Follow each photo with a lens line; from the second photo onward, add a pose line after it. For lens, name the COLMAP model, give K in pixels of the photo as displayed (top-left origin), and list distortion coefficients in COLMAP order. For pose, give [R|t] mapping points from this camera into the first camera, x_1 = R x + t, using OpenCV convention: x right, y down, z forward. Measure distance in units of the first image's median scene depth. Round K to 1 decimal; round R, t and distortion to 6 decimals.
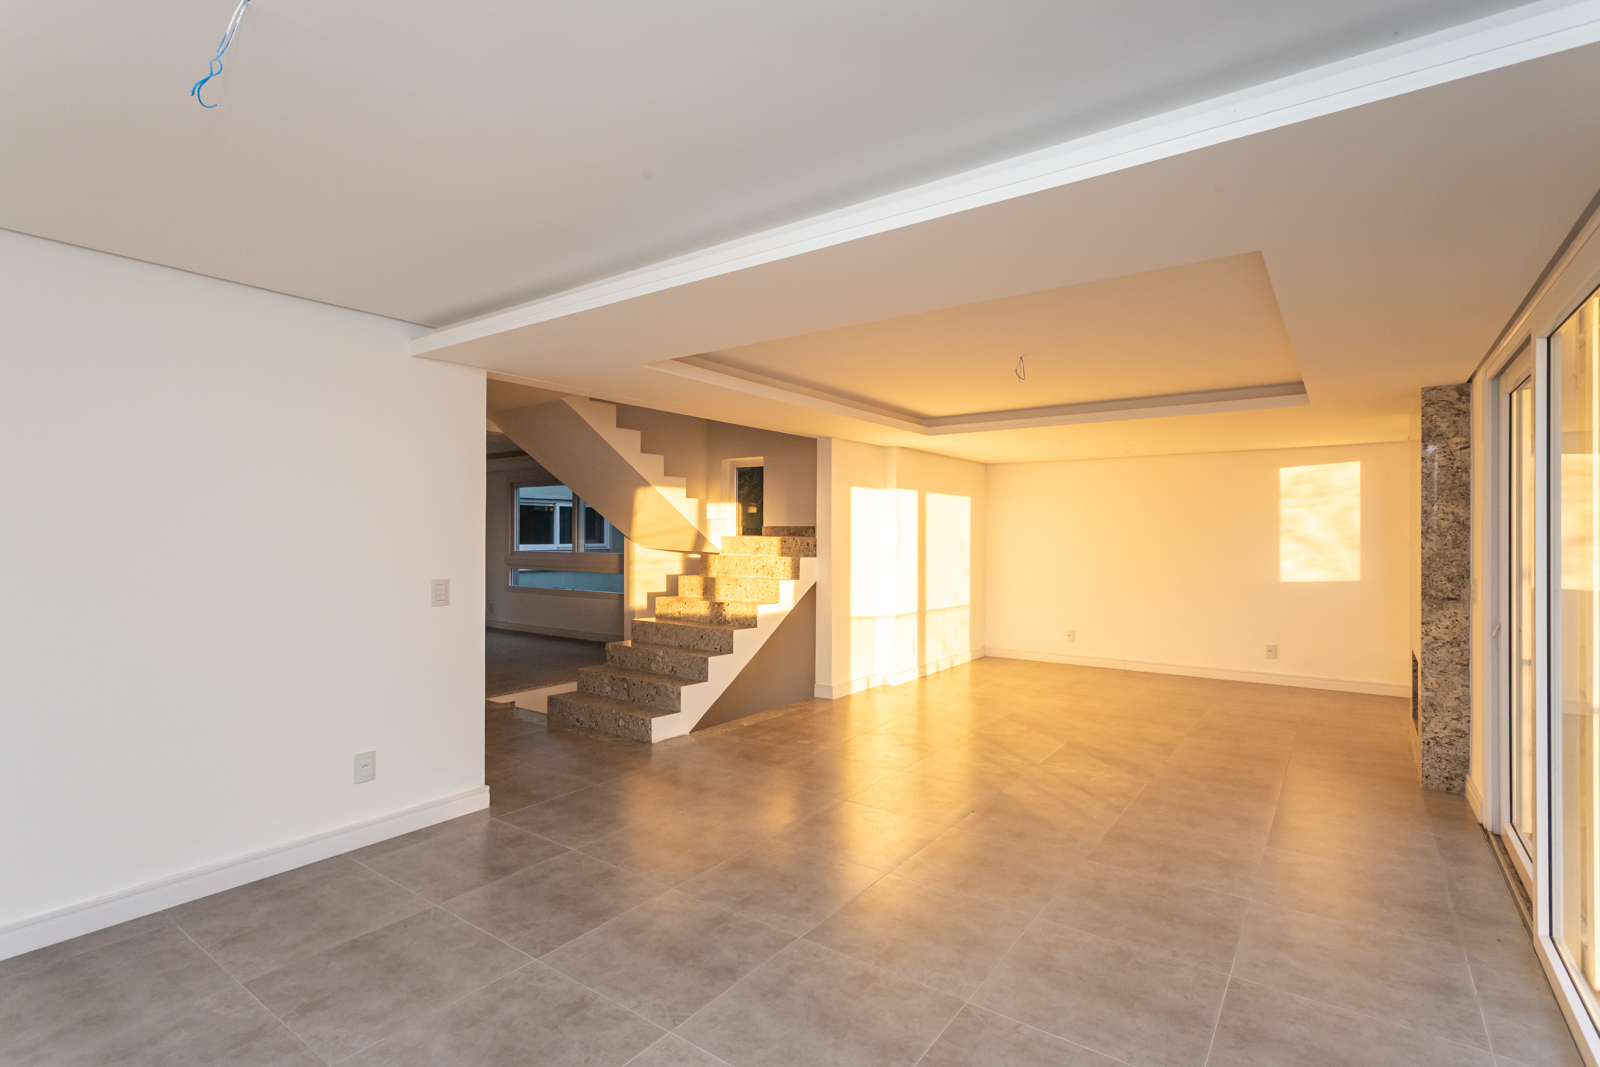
lens RADIAL K [[755.3, 0, 793.8], [0, 755.3, 529.5], [0, 0, 1]] dist [0.000362, 0.000230]
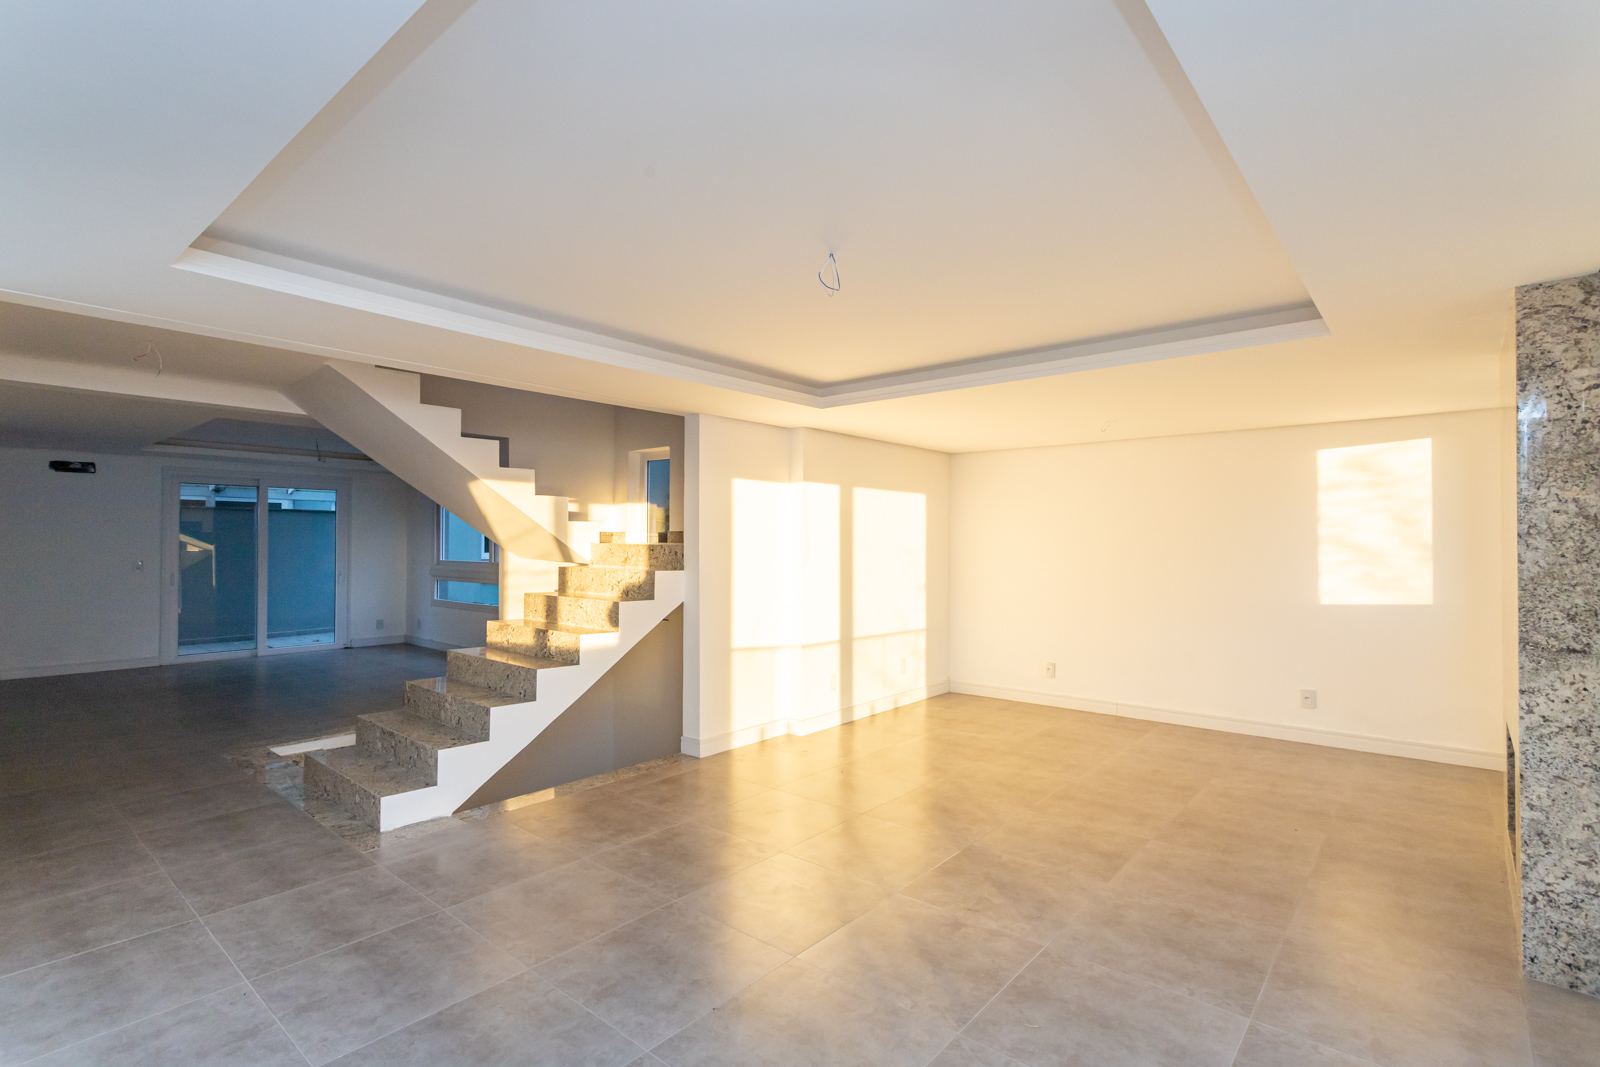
lens RADIAL K [[755.3, 0, 802.0], [0, 755.3, 530.2], [0, 0, 1]] dist [0.000362, 0.000230]
pose [[0.997362, -0.002090, -0.072562, 0.229928], [0.001407, 0.999954, -0.009469, 0.003468], [0.072578, 0.009342, 0.997319, 0.270102]]
